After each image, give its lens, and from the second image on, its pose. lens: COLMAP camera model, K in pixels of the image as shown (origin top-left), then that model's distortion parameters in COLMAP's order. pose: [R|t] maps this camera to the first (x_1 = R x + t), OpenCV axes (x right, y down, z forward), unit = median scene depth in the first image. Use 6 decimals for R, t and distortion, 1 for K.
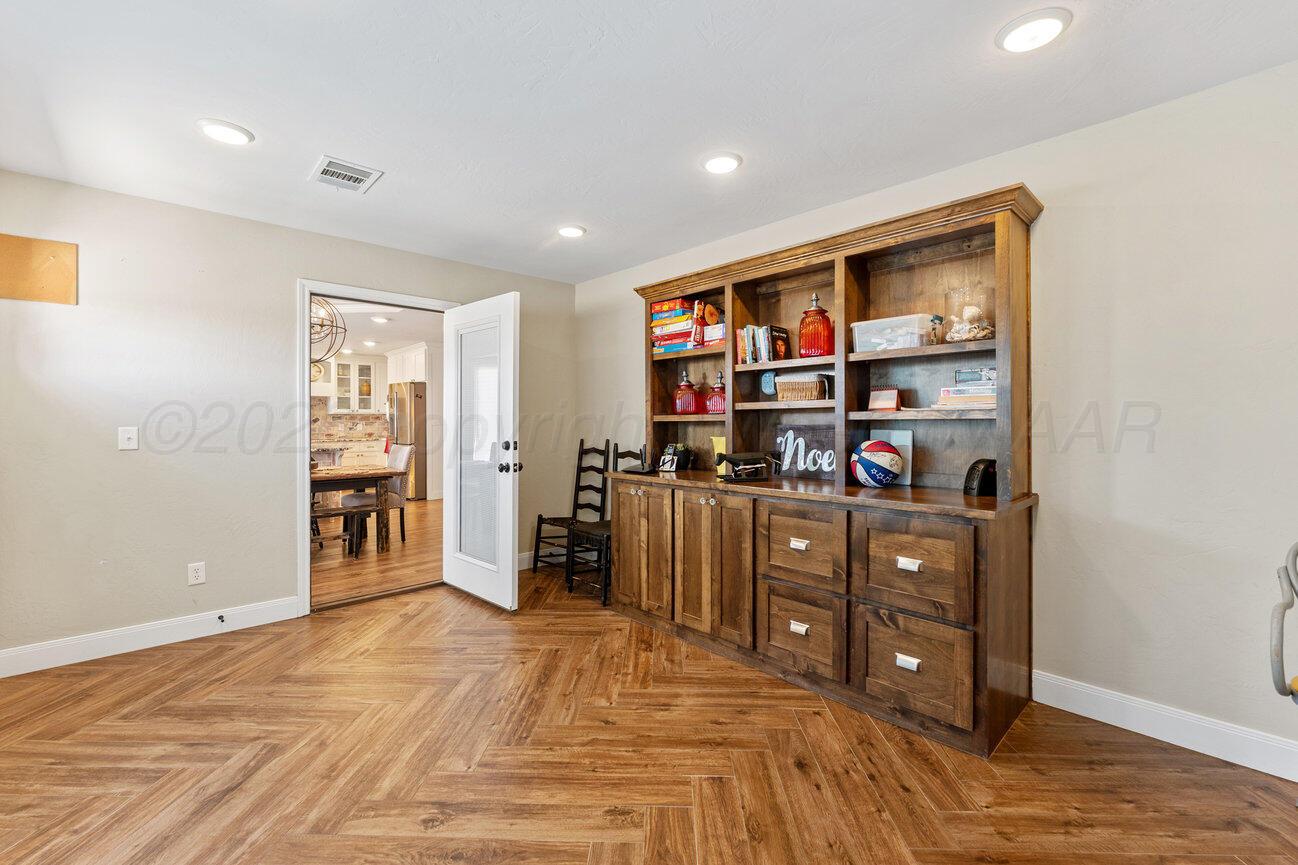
lens RADIAL K [[547.6, 0, 658.9], [0, 547.6, 419.1], [0, 0, 1]] dist [0.002215, -0.000607]
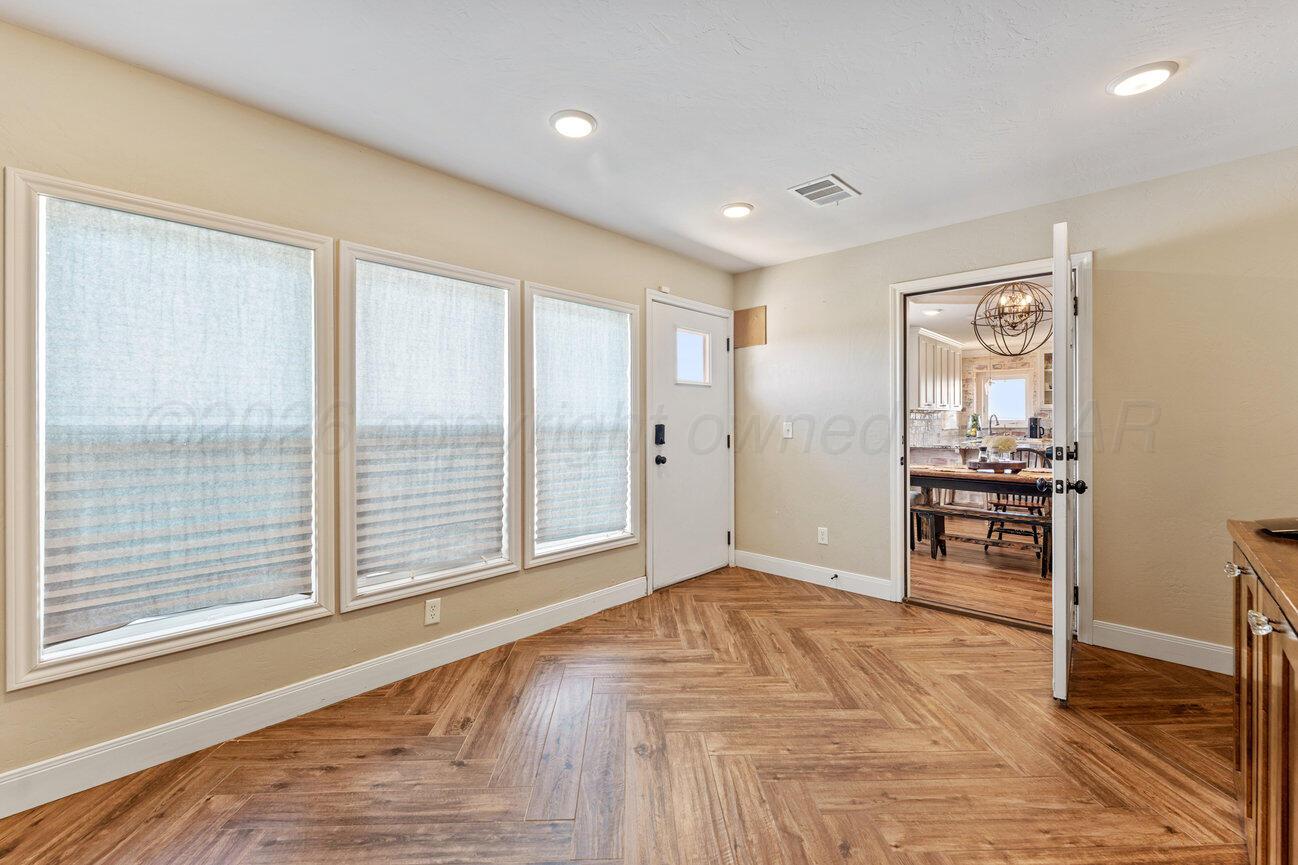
lens RADIAL K [[547.6, 0, 644.4], [0, 547.6, 424.4], [0, 0, 1]] dist [0.002215, -0.000607]
pose [[0.043842, 0.009270, -0.998995, 0.514533], [0.005053, 0.999942, 0.009501, 0.003932], [0.999026, -0.005464, 0.043792, 0.624771]]
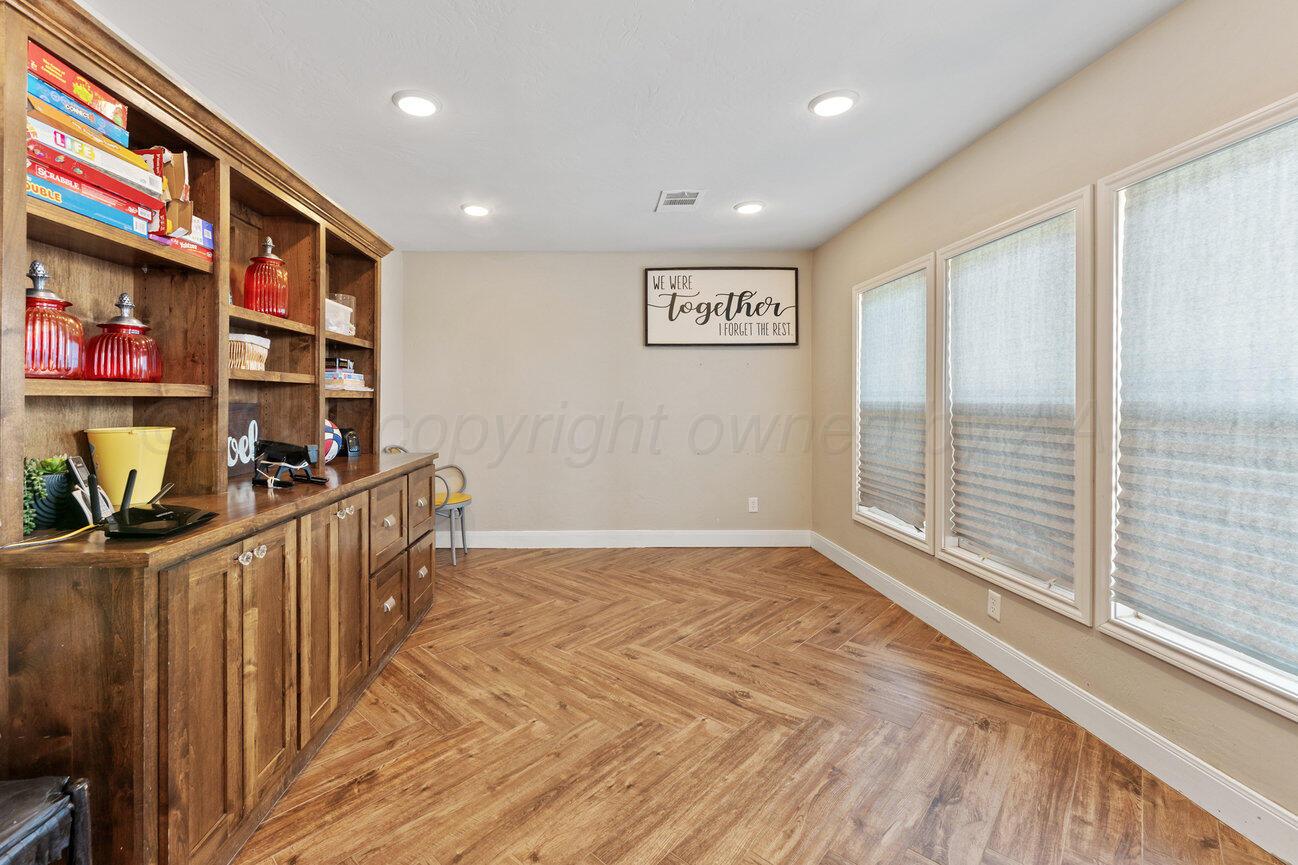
lens RADIAL K [[547.6, 0, 593.0], [0, 547.6, 404.2], [0, 0, 1]] dist [0.002215, -0.000607]
pose [[-0.717806, -0.000701, 0.696243, -0.708226], [0.000787, 0.999998, 0.001818, 0.011961], [-0.696243, 0.001853, -0.717804, 1.451074]]
